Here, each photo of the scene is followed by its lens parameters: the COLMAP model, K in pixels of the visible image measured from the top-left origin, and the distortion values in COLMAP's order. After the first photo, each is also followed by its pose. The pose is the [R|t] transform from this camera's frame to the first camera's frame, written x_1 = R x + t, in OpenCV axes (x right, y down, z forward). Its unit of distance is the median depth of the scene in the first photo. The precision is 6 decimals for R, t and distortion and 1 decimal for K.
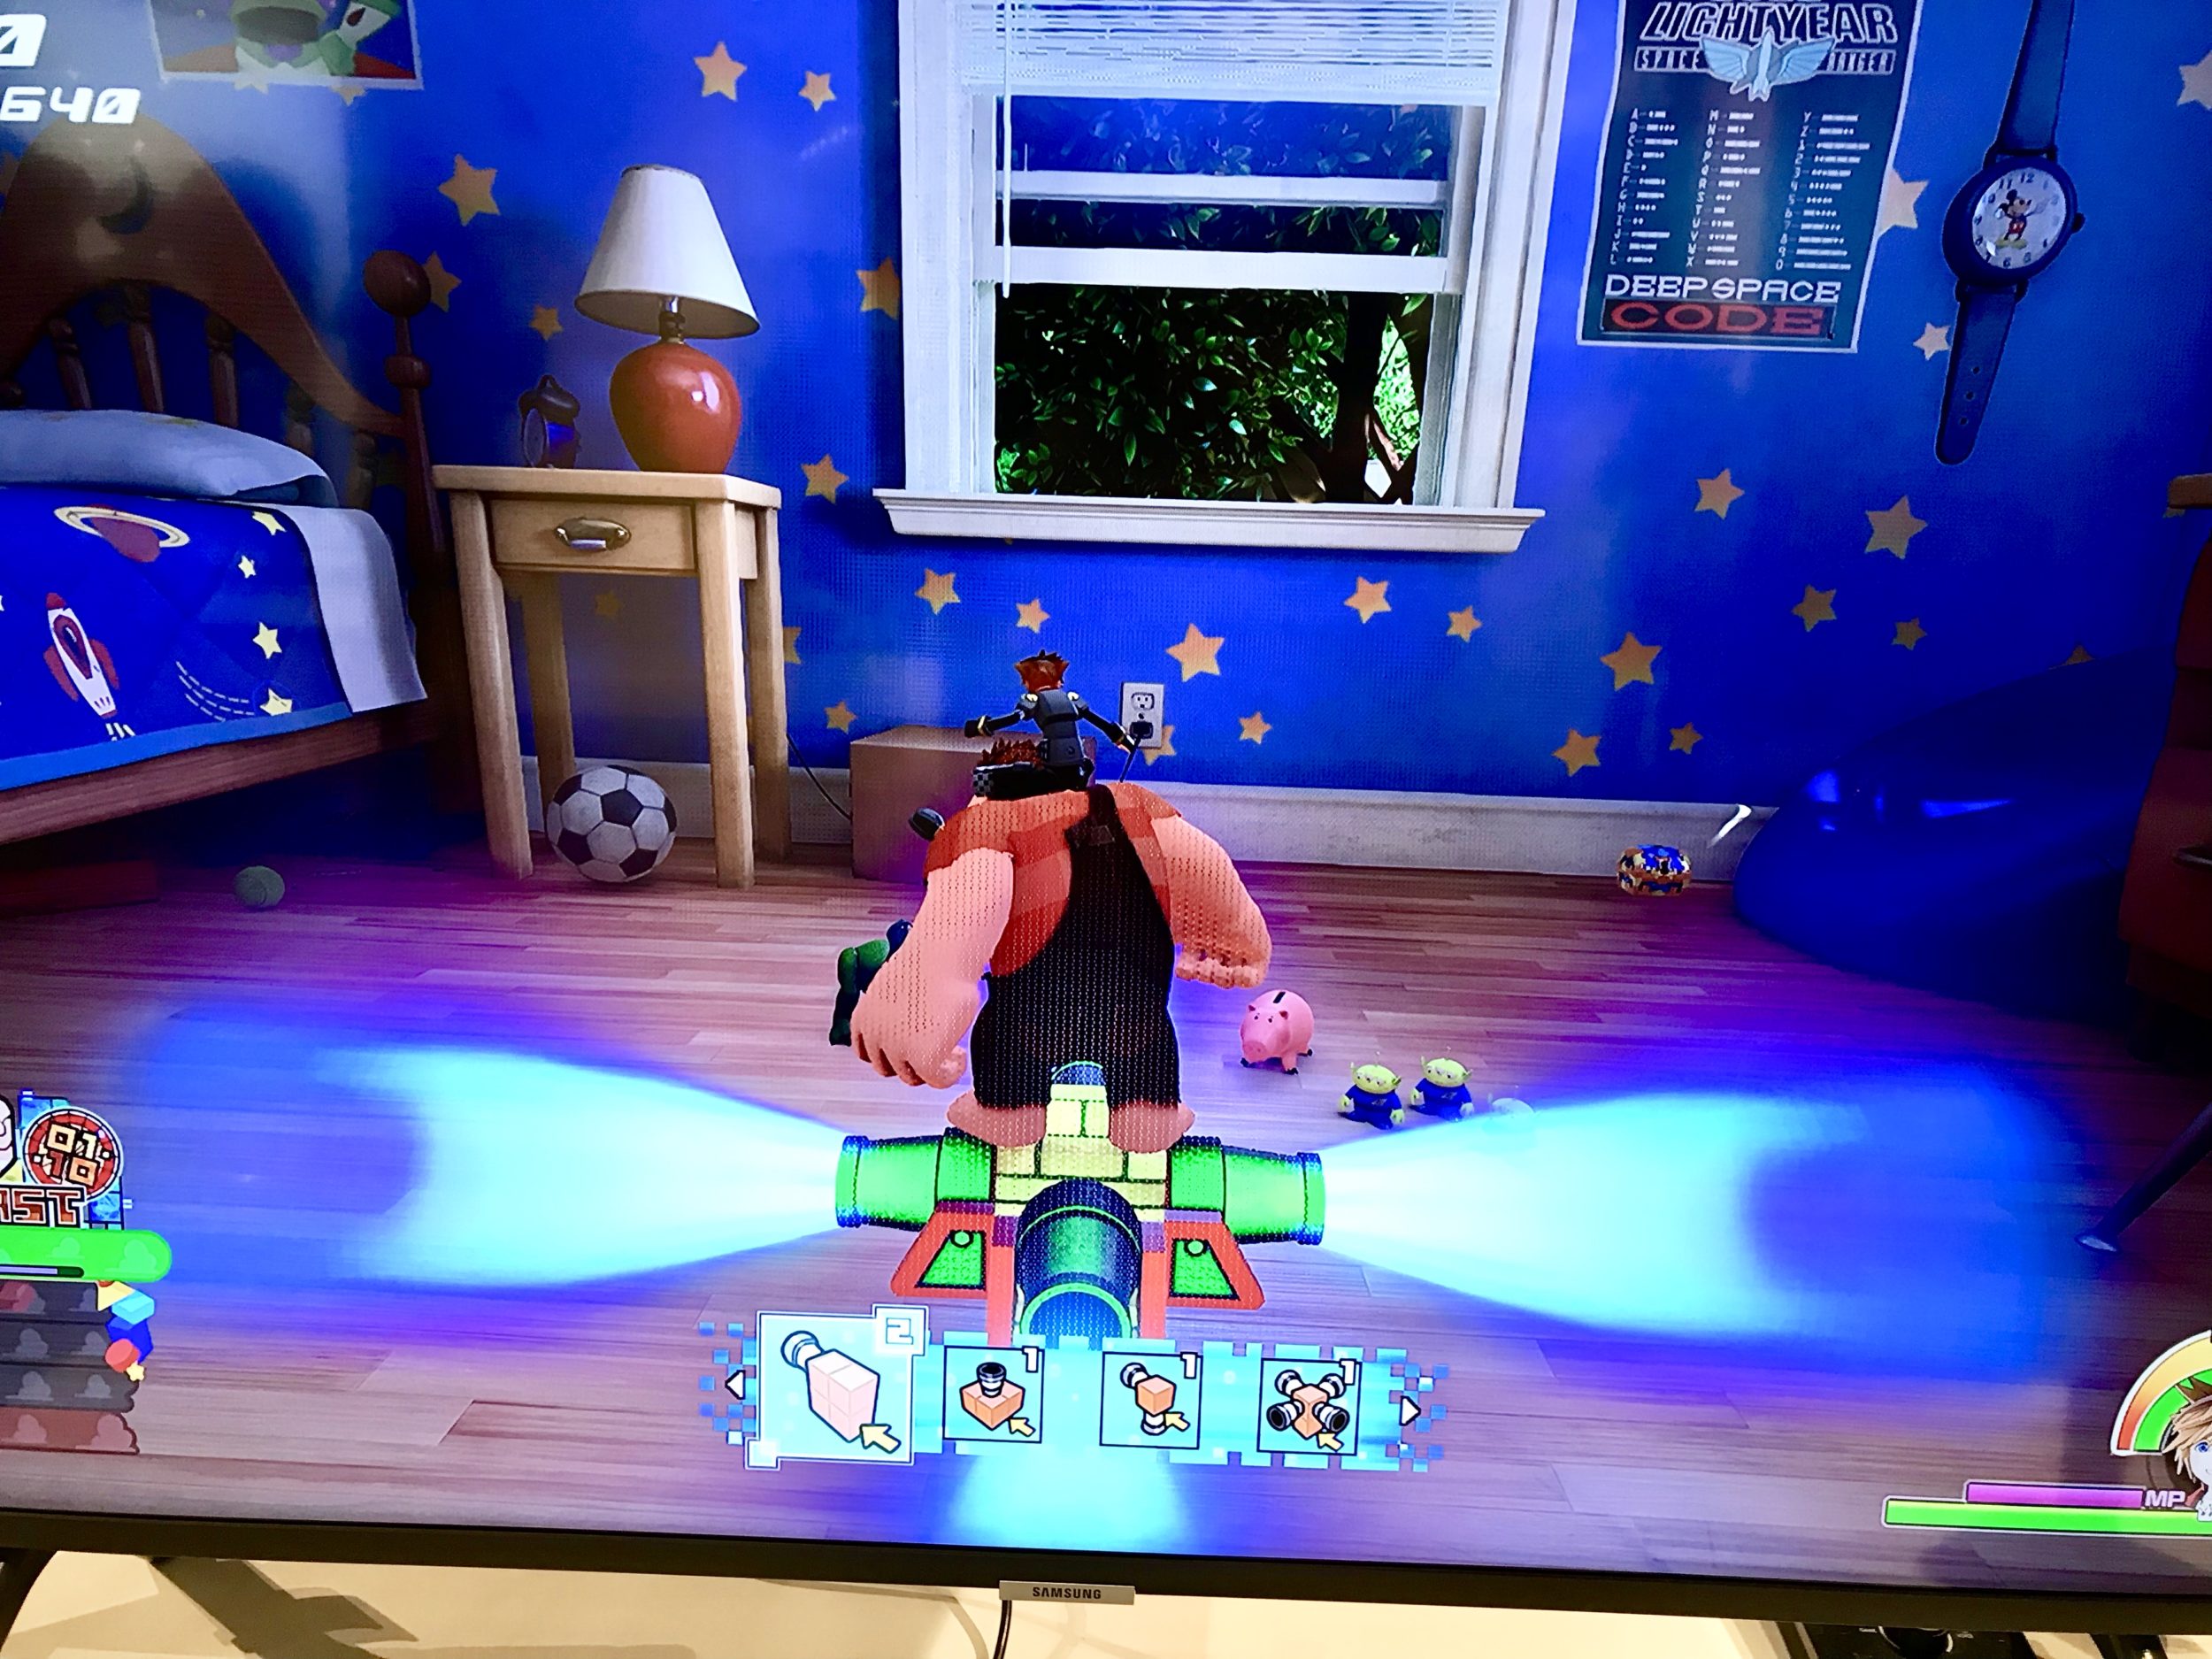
lens RADIAL K [[1816.7, 0, 1106.0], [0, 1816.7, 829.5], [0, 0, 1]] dist [0.114334, -0.100974]
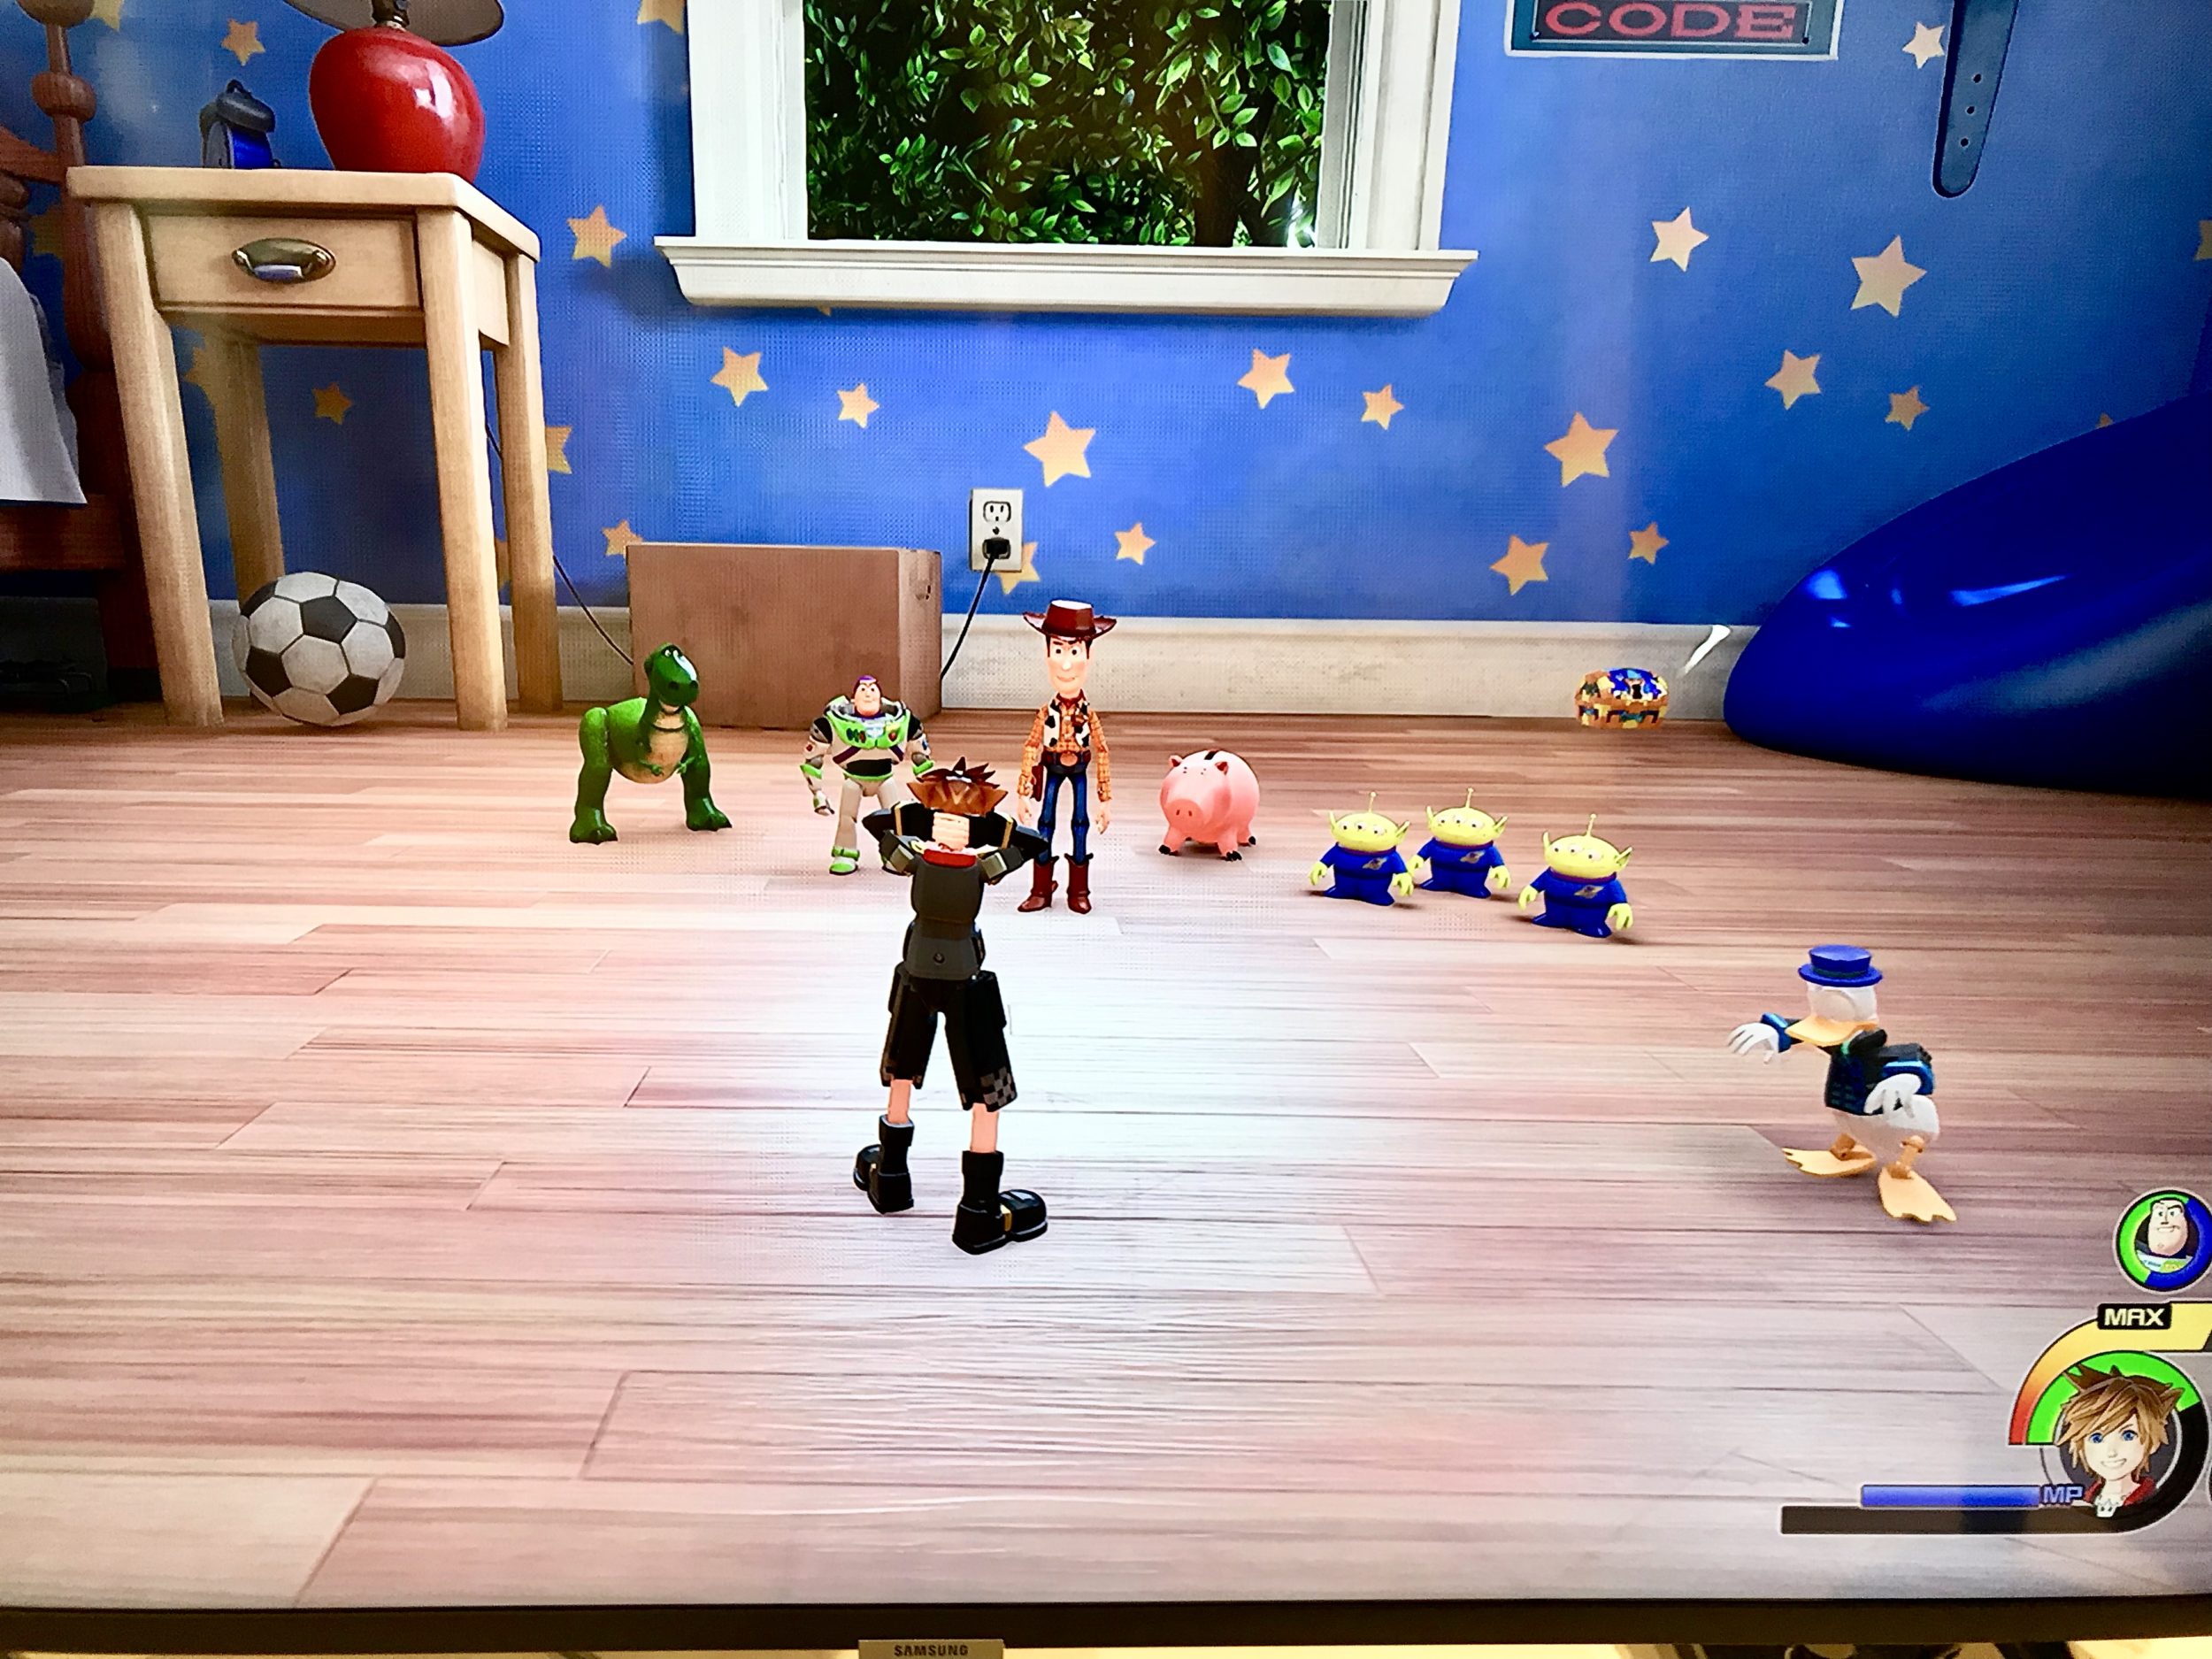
lens RADIAL K [[1678.8, 0, 1024.1], [0, 1678.8, 770.7], [0, 0, 1]] dist [0.054738, -0.004247]
pose [[0.998607, -0.026409, 0.045689, -0.005585], [0.030225, 0.995926, -0.084962, 0.116568], [-0.043259, 0.086225, 0.995336, 0.271024]]
